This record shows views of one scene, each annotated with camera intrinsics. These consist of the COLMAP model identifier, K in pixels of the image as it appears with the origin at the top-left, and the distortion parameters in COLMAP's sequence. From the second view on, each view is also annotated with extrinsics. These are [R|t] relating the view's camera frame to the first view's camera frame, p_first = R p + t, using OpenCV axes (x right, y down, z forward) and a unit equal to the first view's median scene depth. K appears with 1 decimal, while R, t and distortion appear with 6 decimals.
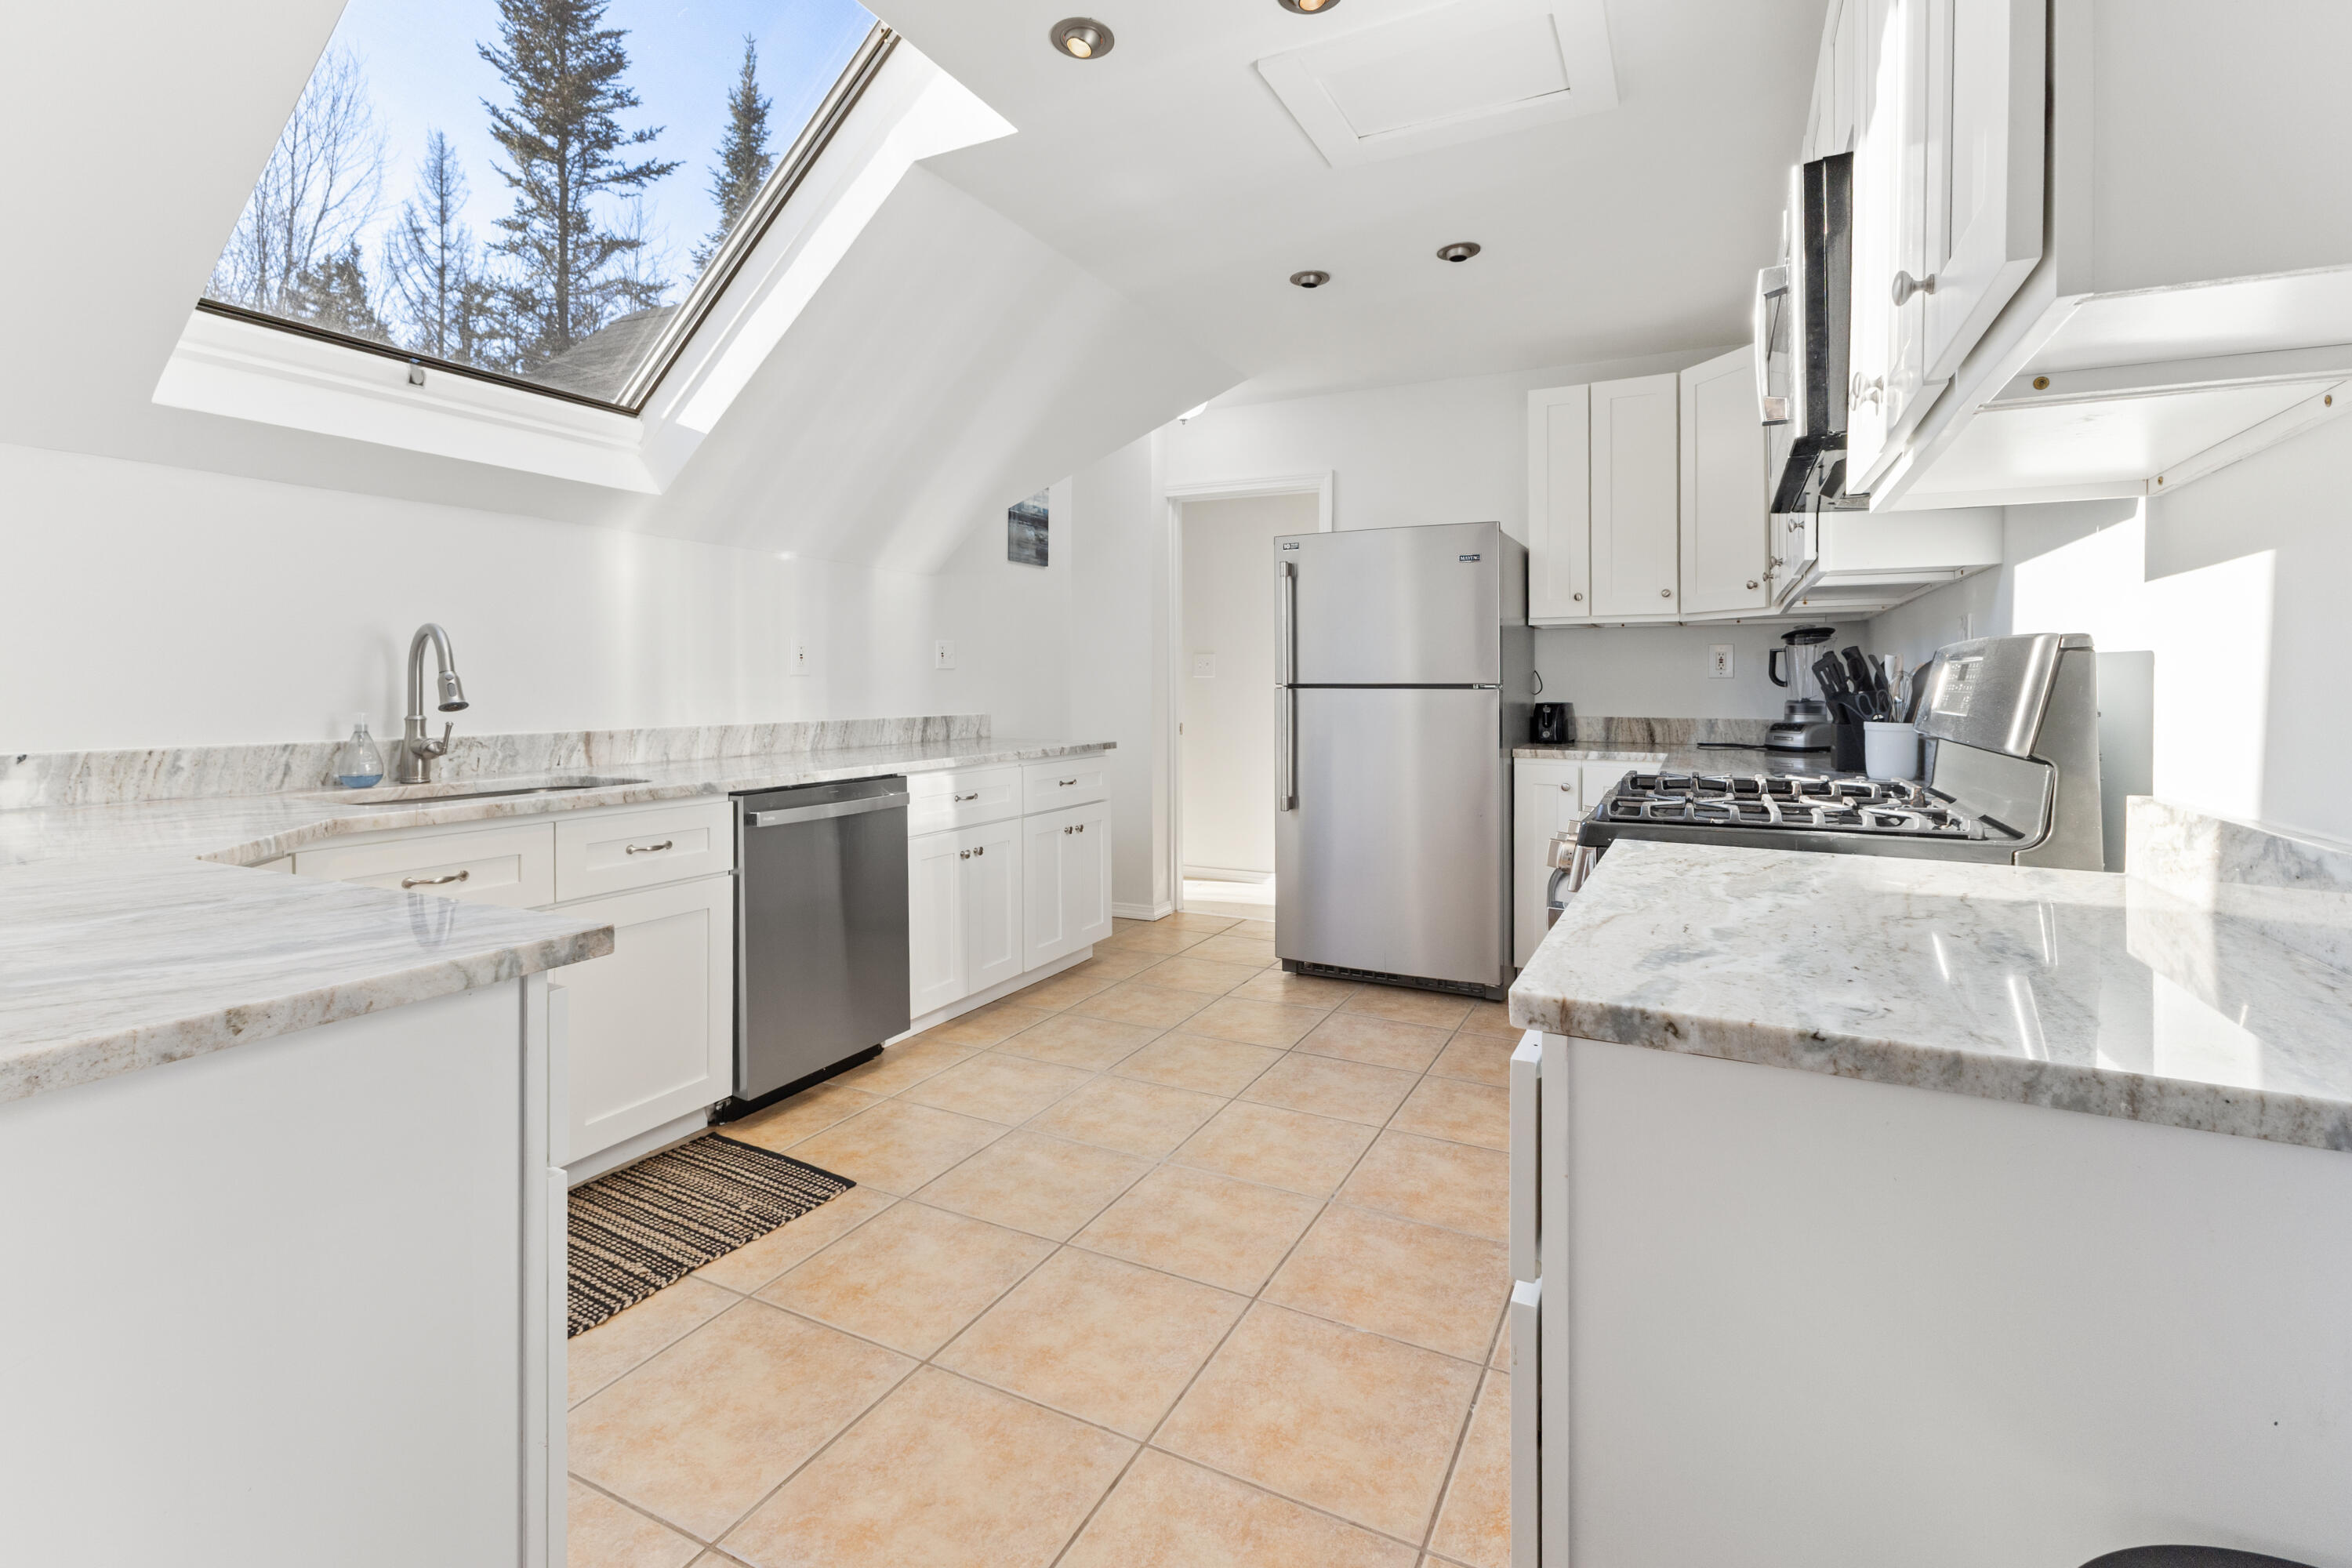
lens RADIAL K [[1027.3, 0, 1186.0], [0, 1027.3, 721.9], [0, 0, 1]] dist [0.002611, -0.004235]
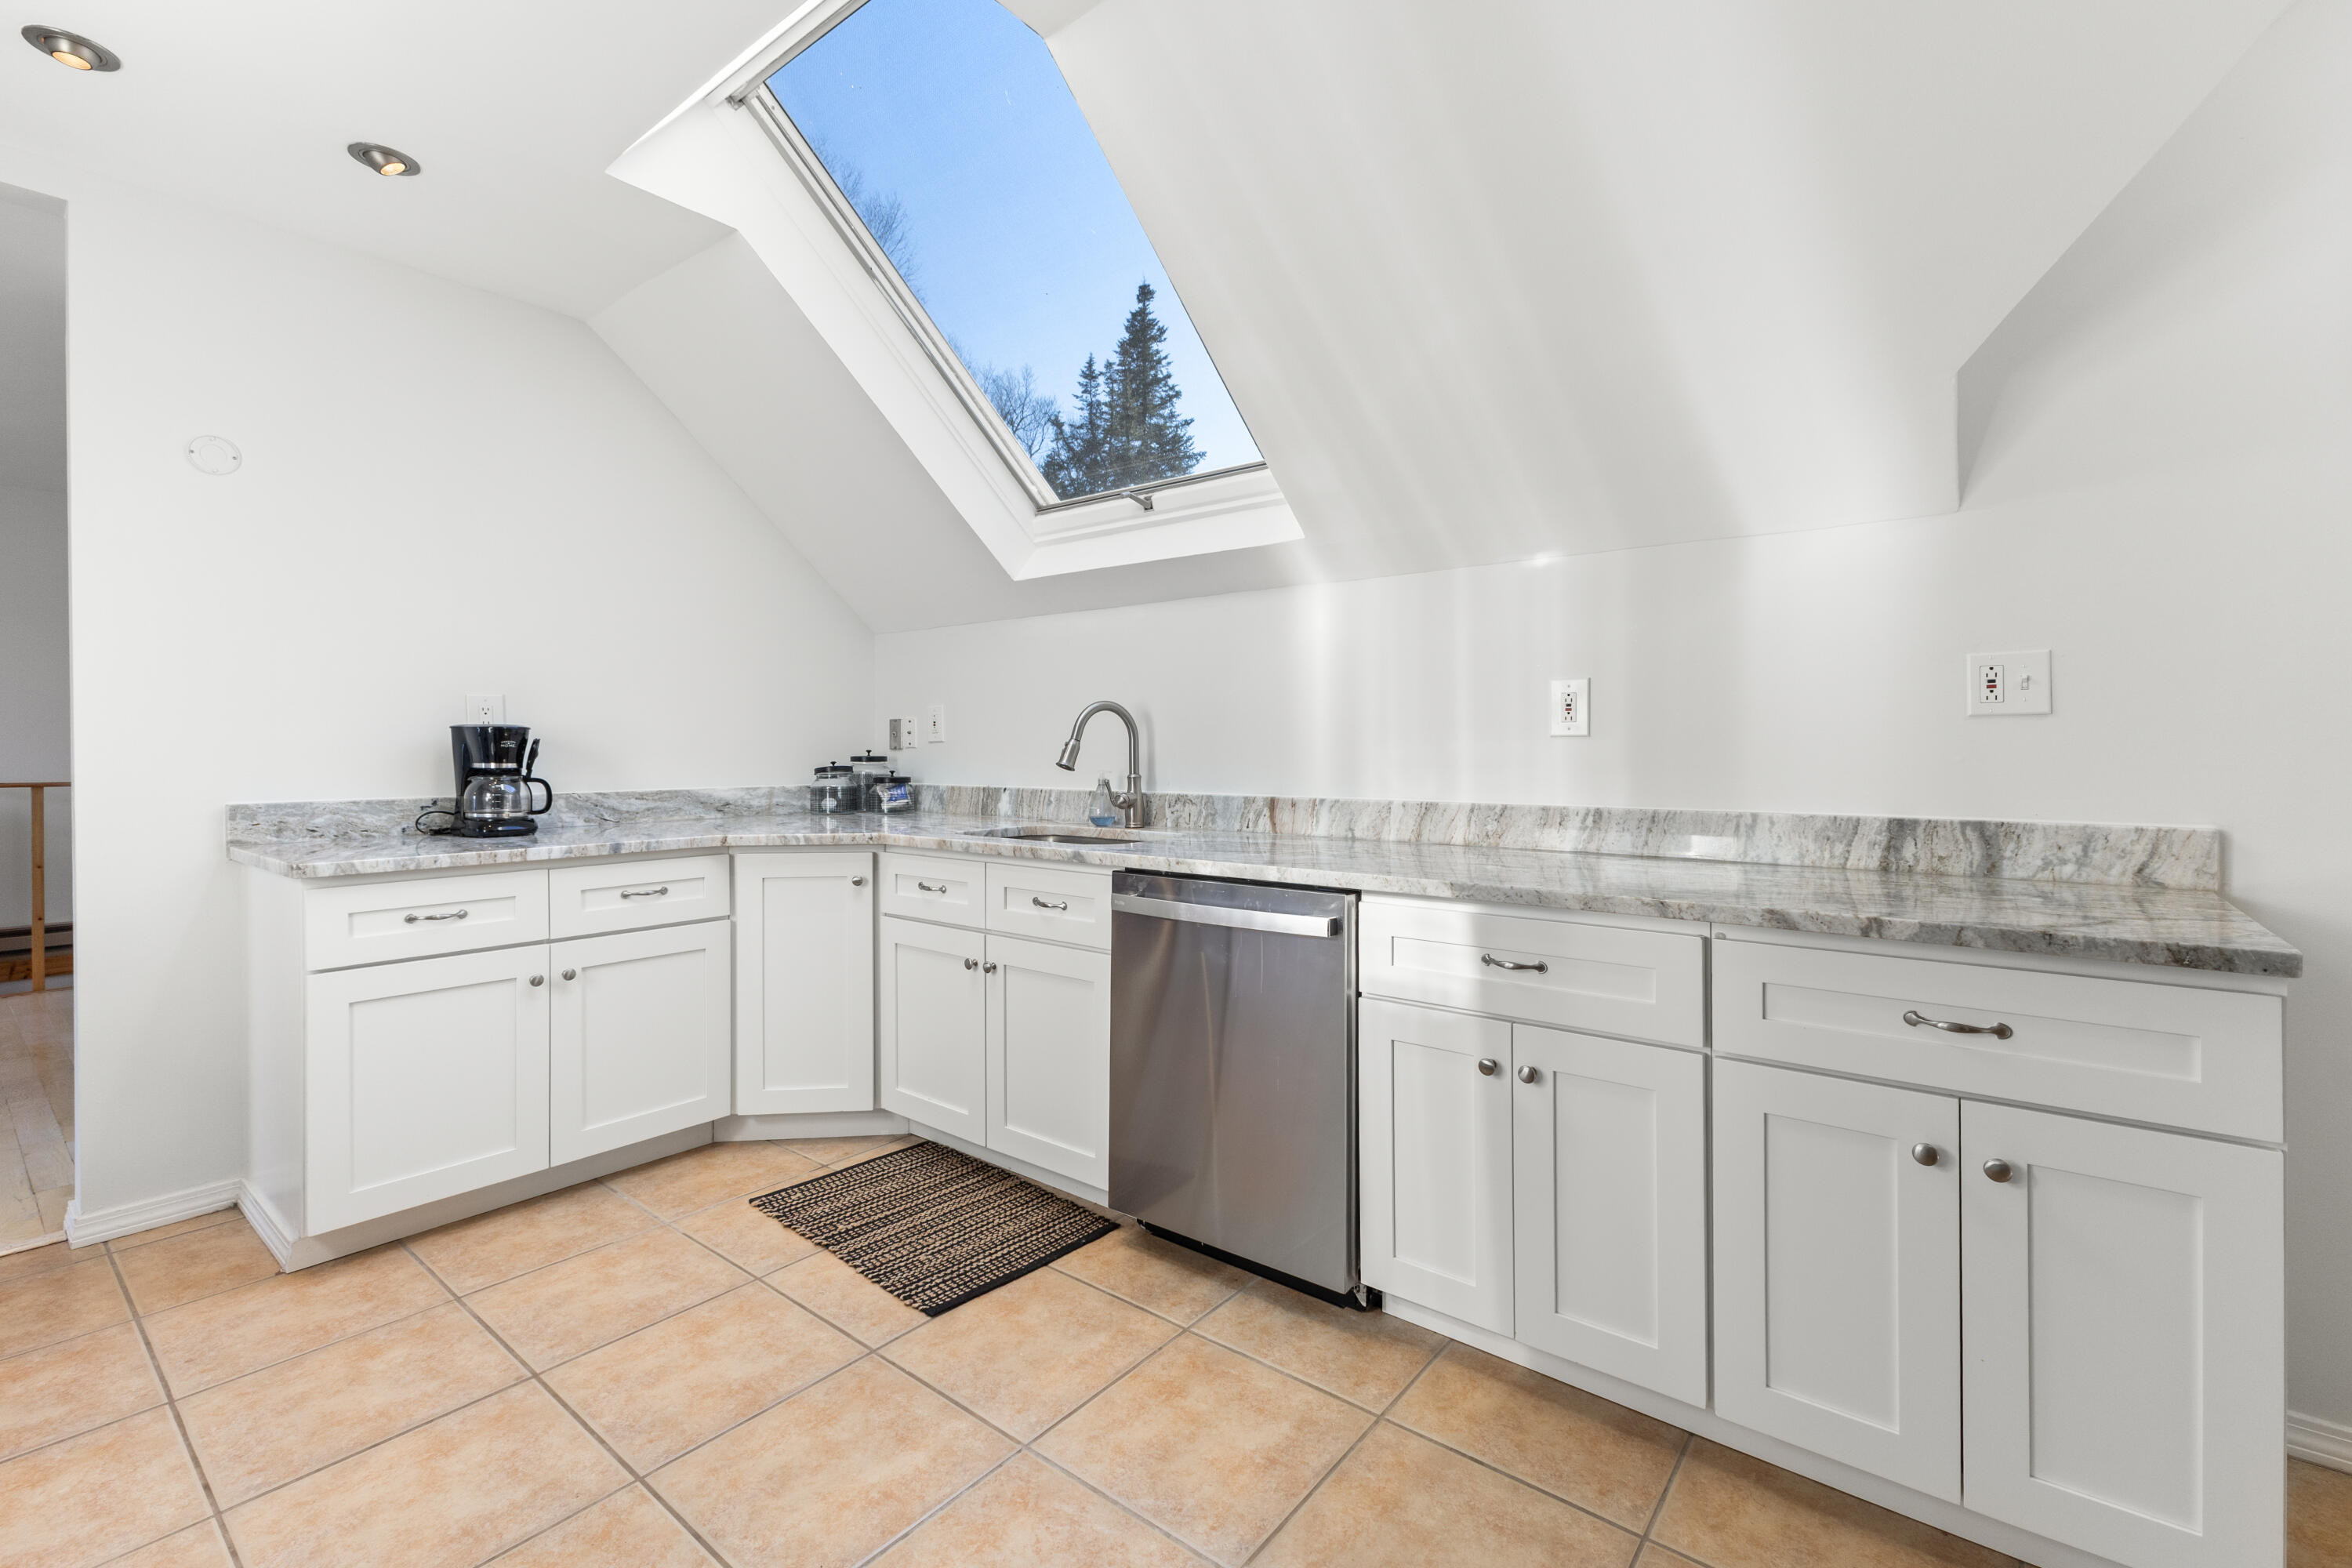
lens RADIAL K [[997.3, 0, 1176.0], [0, 997.3, 784.0], [0, 0, 1]] dist [0.004317, -0.000016]
pose [[-0.188009, 0.032756, -0.981621, 0.382721], [-0.037401, 0.998480, 0.040482, -0.039459], [0.981455, 0.044325, -0.186498, 1.108376]]
